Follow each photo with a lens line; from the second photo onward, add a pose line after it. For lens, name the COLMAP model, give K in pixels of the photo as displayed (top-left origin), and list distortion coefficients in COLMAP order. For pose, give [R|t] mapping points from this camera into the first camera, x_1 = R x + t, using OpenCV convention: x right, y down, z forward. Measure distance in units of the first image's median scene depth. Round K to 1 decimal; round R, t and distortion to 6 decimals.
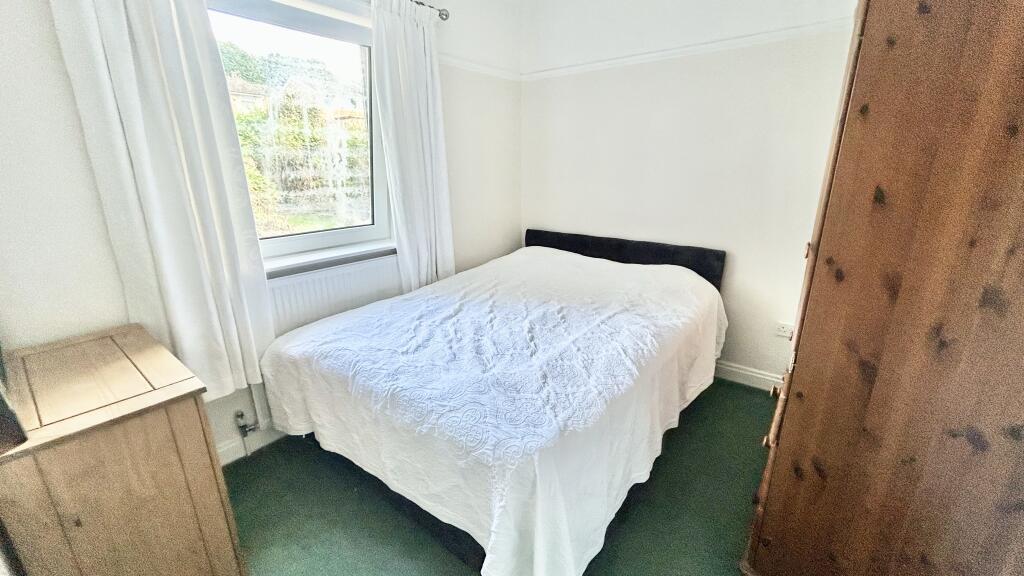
lens RADIAL K [[413.5, 0, 513.4], [0, 413.5, 287.9], [0, 0, 1]] dist [-0.000557, 0.000584]
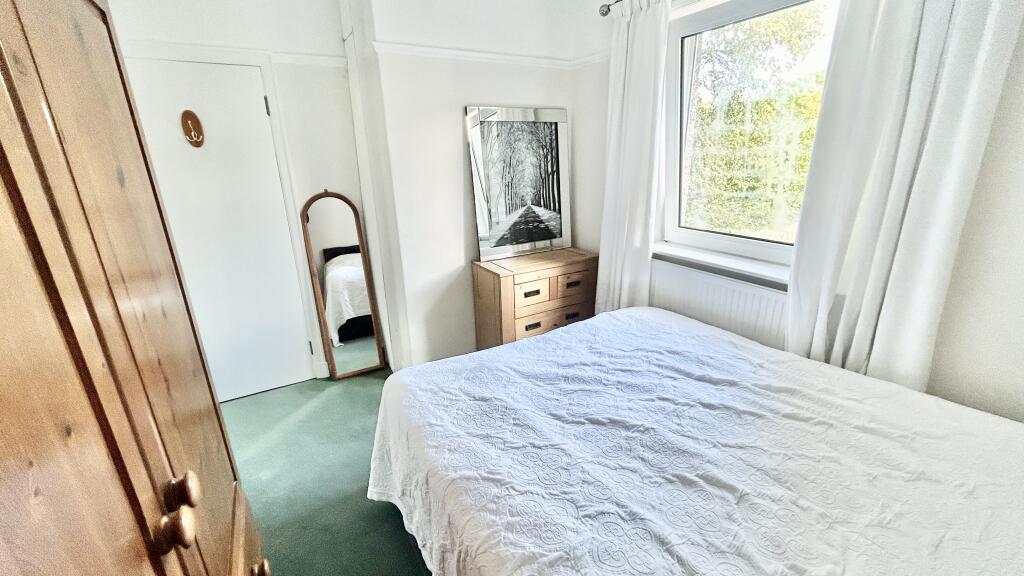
lens RADIAL K [[413.5, 0, 513.4], [0, 413.5, 287.9], [0, 0, 1]] dist [-0.000557, 0.000584]
pose [[-0.359706, 0.302338, -0.882725, 0.602554], [-0.246766, 0.881538, 0.402488, -0.306649], [0.899843, 0.362604, -0.242488, 0.881272]]
